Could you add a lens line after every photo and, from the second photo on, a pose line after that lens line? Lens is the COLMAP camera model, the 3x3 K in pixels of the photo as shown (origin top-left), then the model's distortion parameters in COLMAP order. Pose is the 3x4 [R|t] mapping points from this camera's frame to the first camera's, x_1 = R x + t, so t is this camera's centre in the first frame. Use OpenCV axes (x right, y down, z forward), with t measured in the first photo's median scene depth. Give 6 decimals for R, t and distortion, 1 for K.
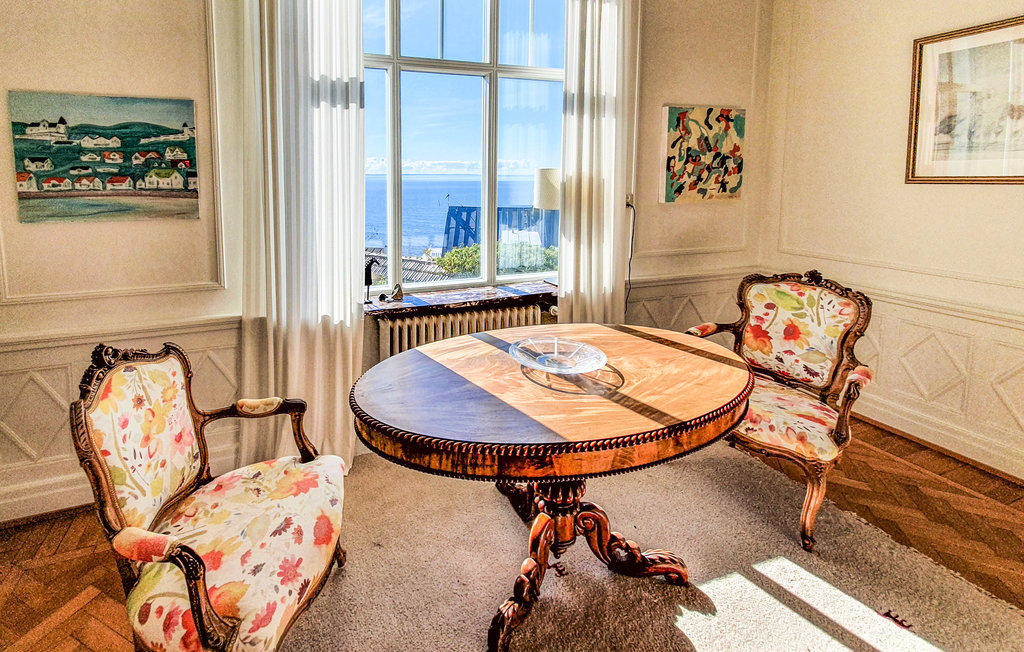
lens RADIAL K [[436.9, 0, 512.0], [0, 436.9, 326.0], [0, 0, 1]] dist [0.001606, 0.000047]
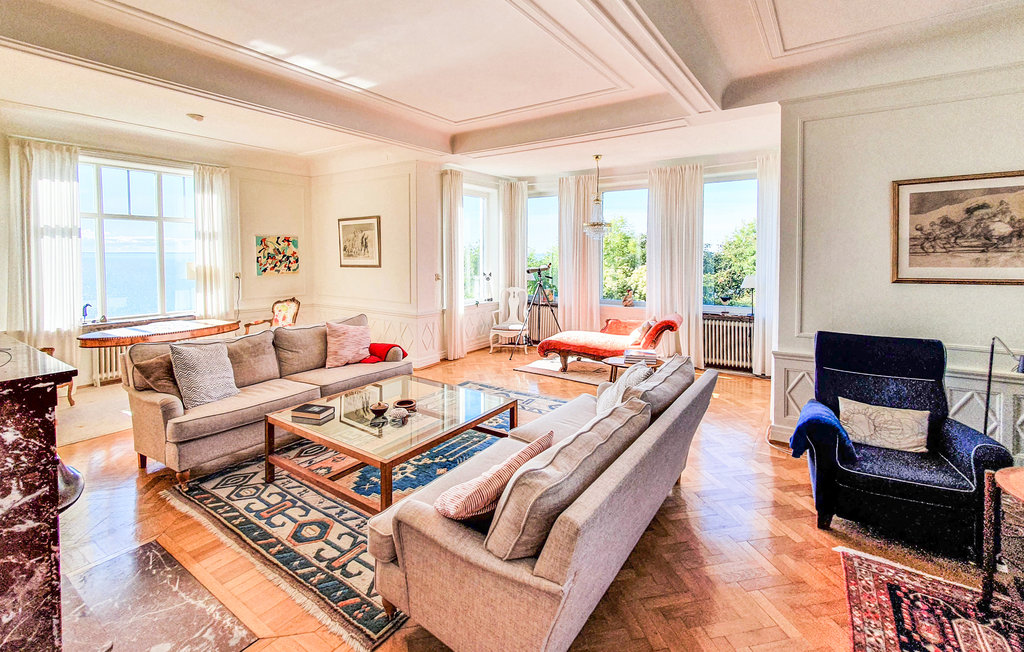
lens RADIAL K [[436.9, 0, 512.0], [0, 436.9, 326.0], [0, 0, 1]] dist [0.001606, 0.000047]
pose [[0.887778, -0.074926, 0.454132, 0.474205], [0.152743, 0.978707, -0.137121, 0.489671], [-0.434189, 0.191098, 0.880319, -1.537174]]
